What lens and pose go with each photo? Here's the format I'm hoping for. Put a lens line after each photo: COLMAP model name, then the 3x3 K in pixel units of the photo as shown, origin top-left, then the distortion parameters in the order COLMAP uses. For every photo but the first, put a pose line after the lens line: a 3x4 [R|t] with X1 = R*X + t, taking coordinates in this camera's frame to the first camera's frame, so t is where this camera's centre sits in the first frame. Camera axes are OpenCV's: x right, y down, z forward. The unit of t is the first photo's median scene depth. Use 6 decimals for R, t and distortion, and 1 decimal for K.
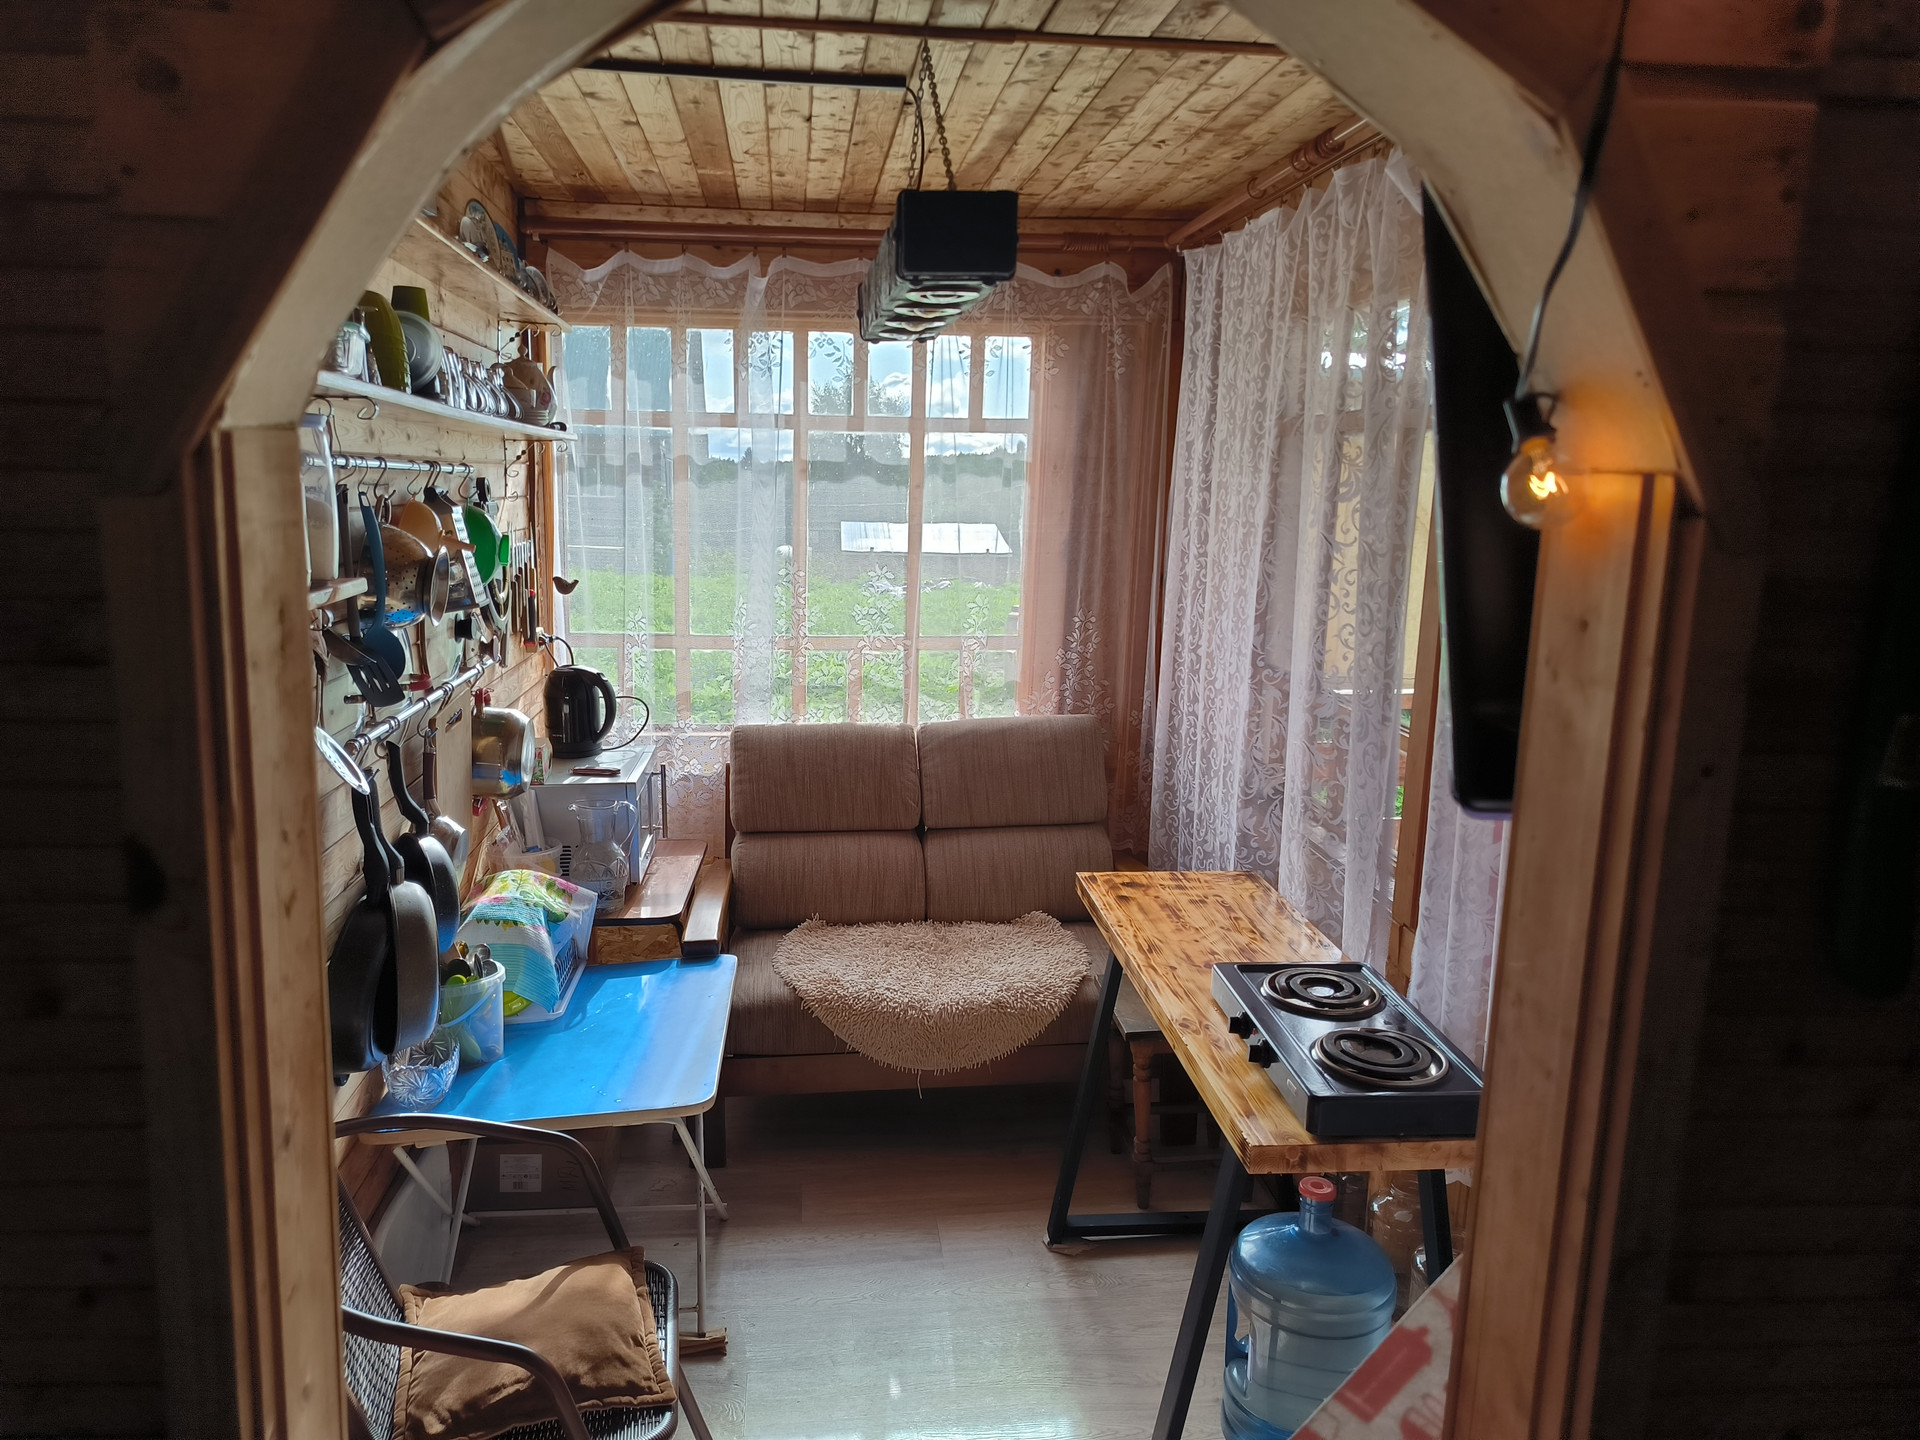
lens RADIAL K [[1342.9, 0, 911.3], [0, 1342.9, 760.0], [0, 0, 1]] dist [0.059169, -0.051879]
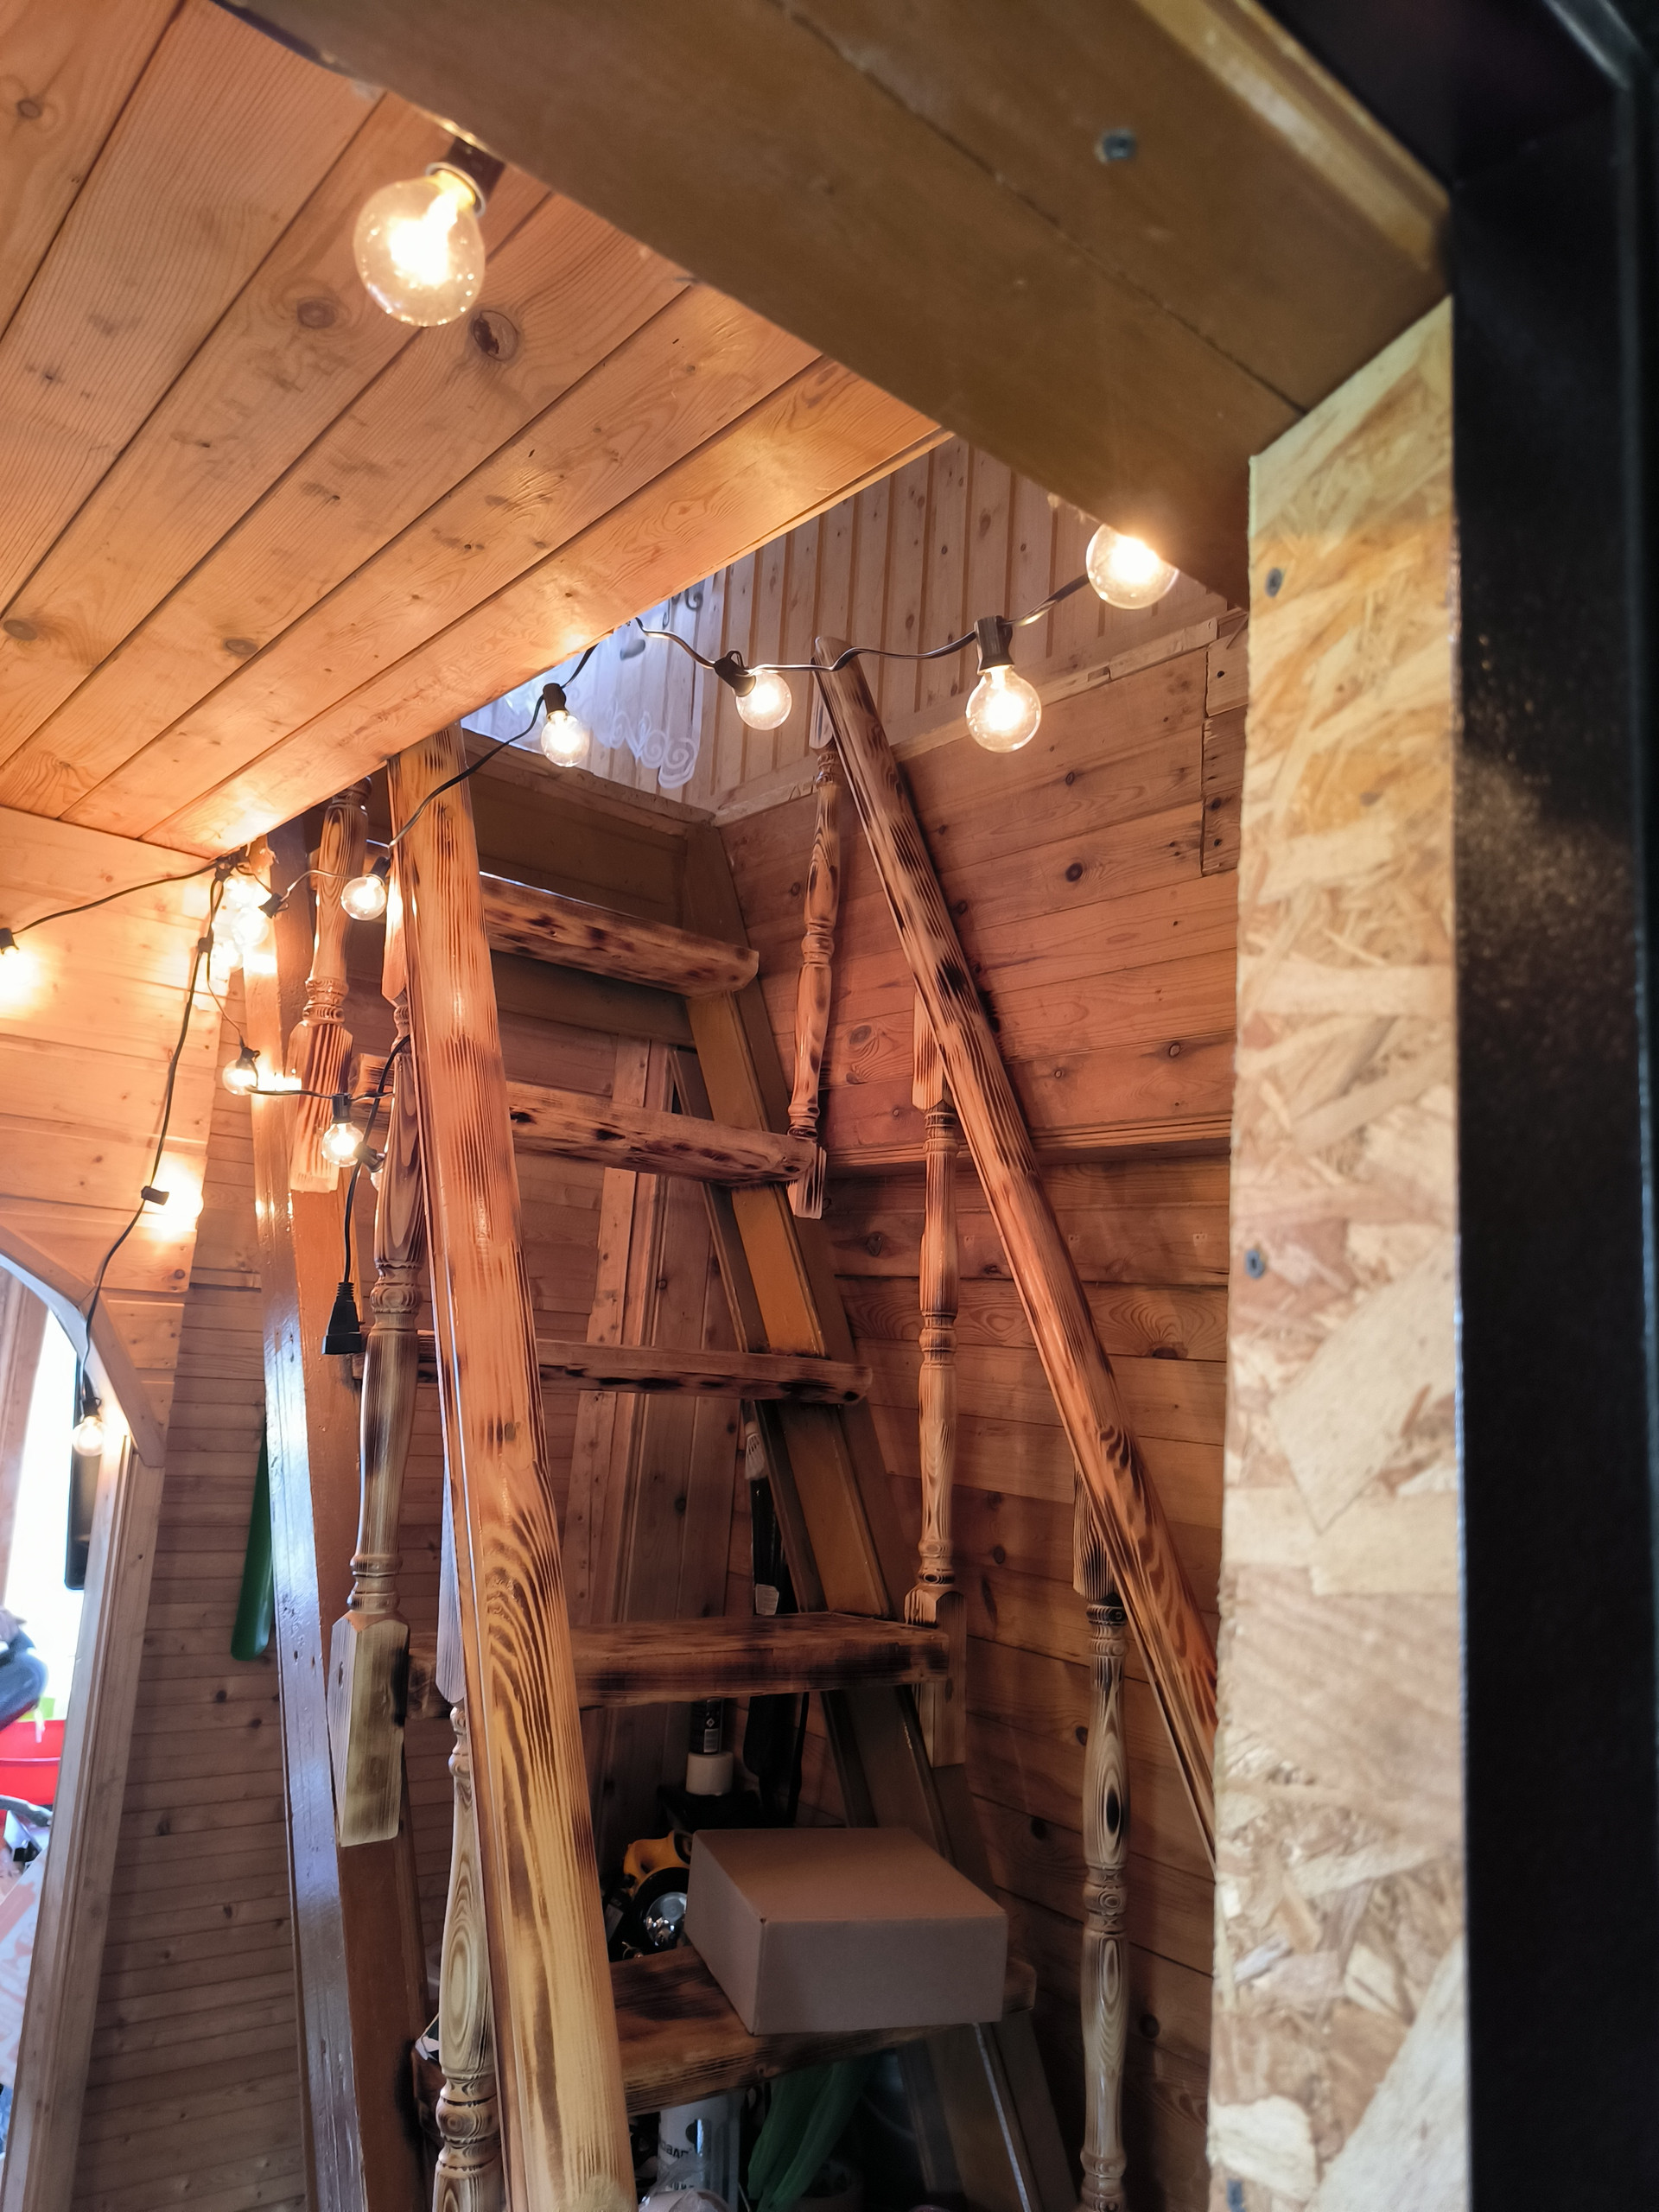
lens RADIAL K [[1547.1, 0, 827.2], [0, 1547.1, 1108.1], [0, 0, 1]] dist [0.059169, -0.051879]
pose [[0.820581, 0.127432, 0.557142, -0.015102], [0.067743, 0.946268, -0.316209, 0.040422], [-0.567501, 0.297218, 0.767857, -0.388485]]
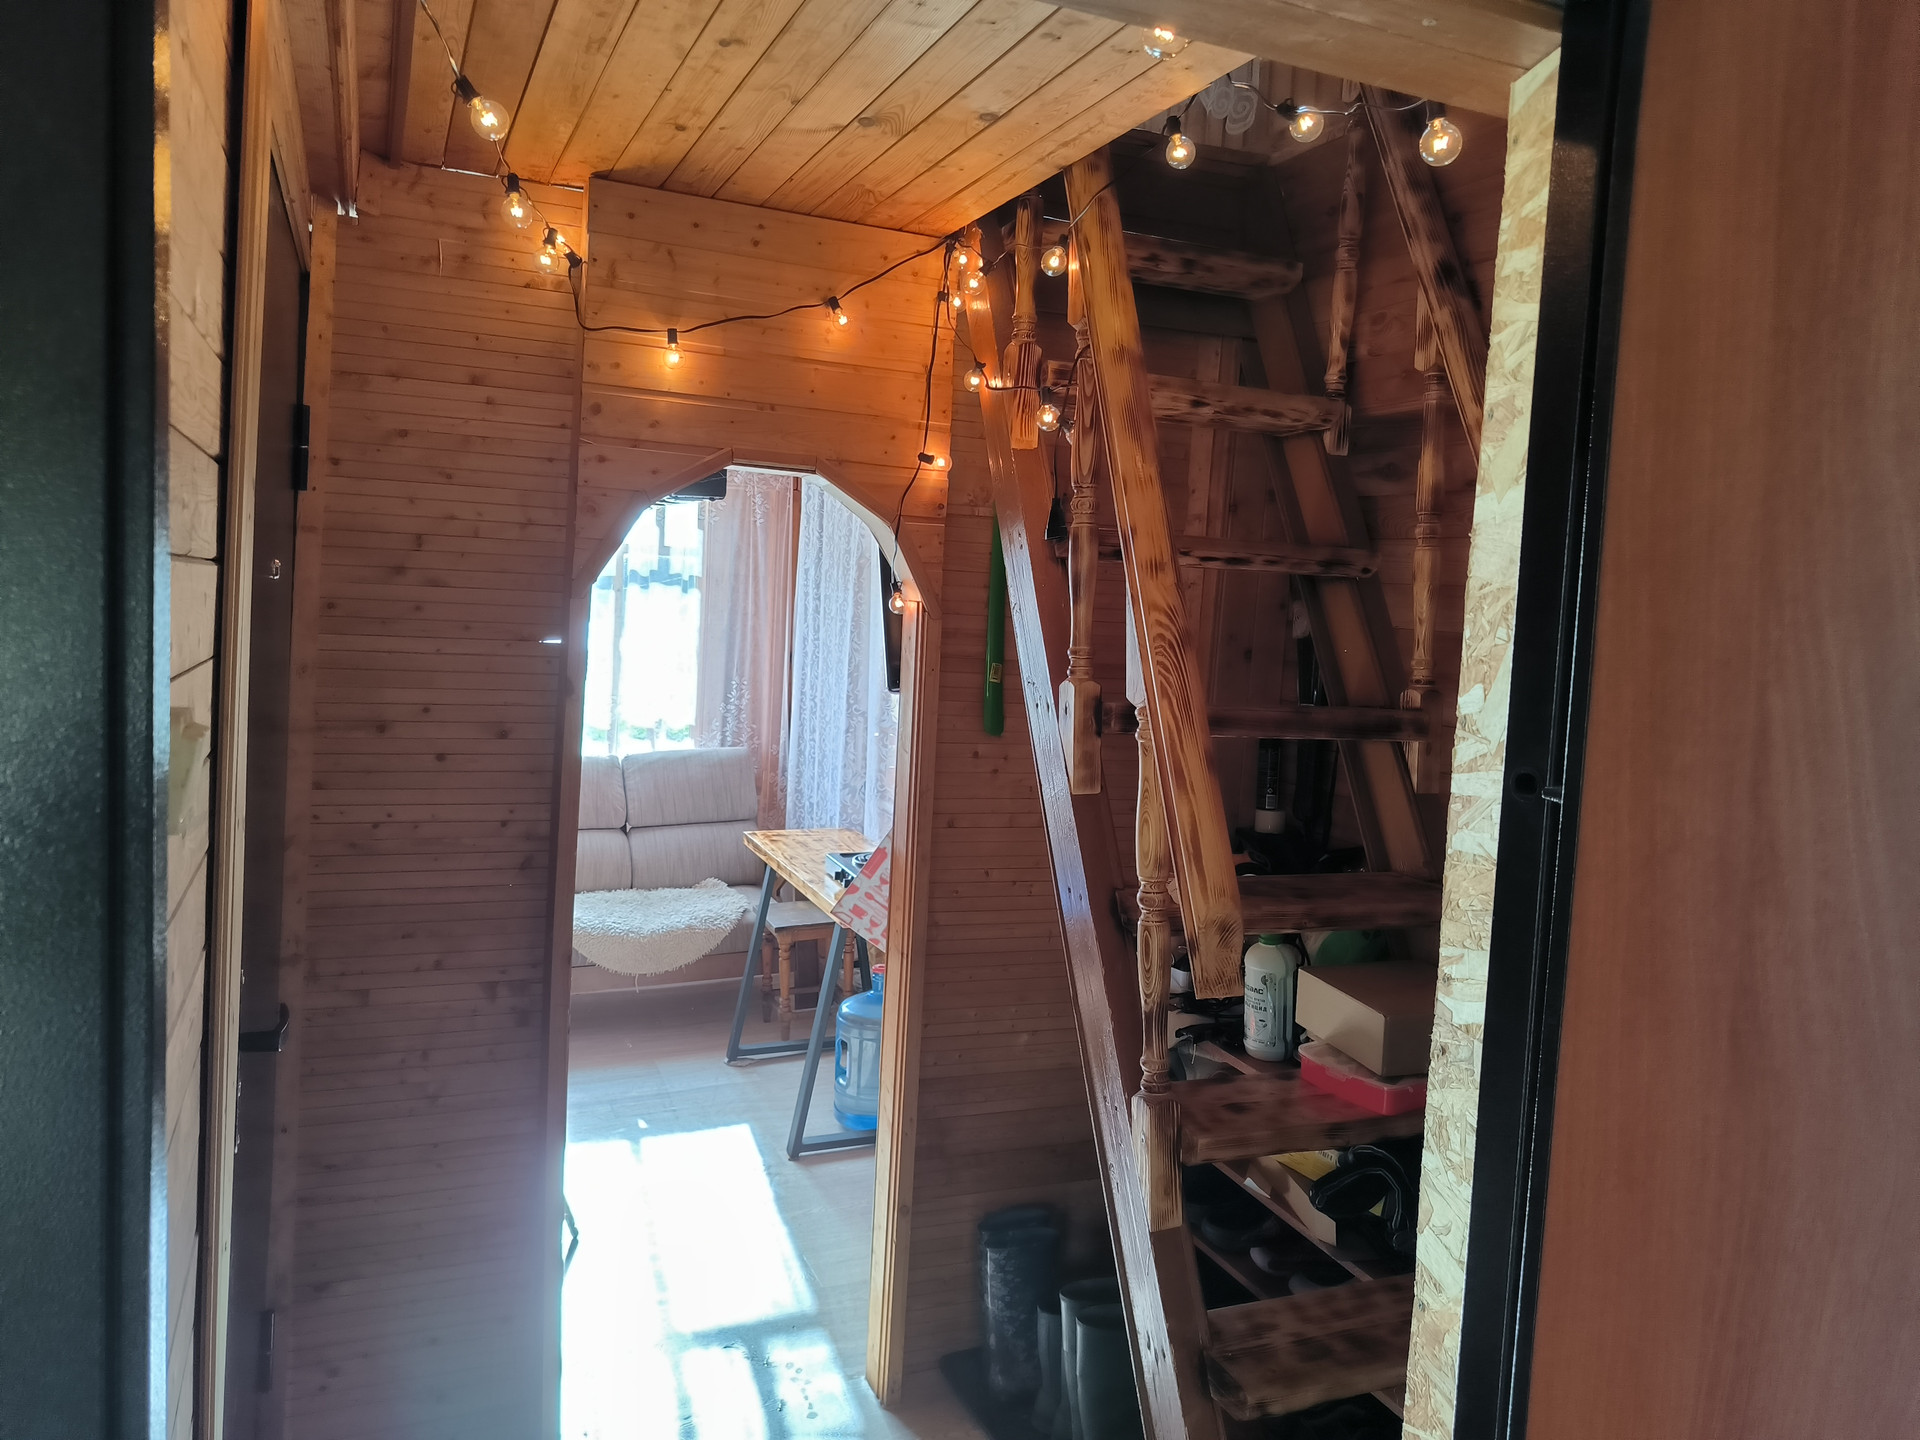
lens RADIAL K [[1342.9, 0, 942.1], [0, 1342.9, 712.0], [0, 0, 1]] dist [0.059169, -0.051879]
pose [[0.954160, 0.004349, 0.299266, -0.118142], [0.028830, 0.993909, -0.106366, 0.107247], [-0.297906, 0.110118, 0.948223, -0.545752]]
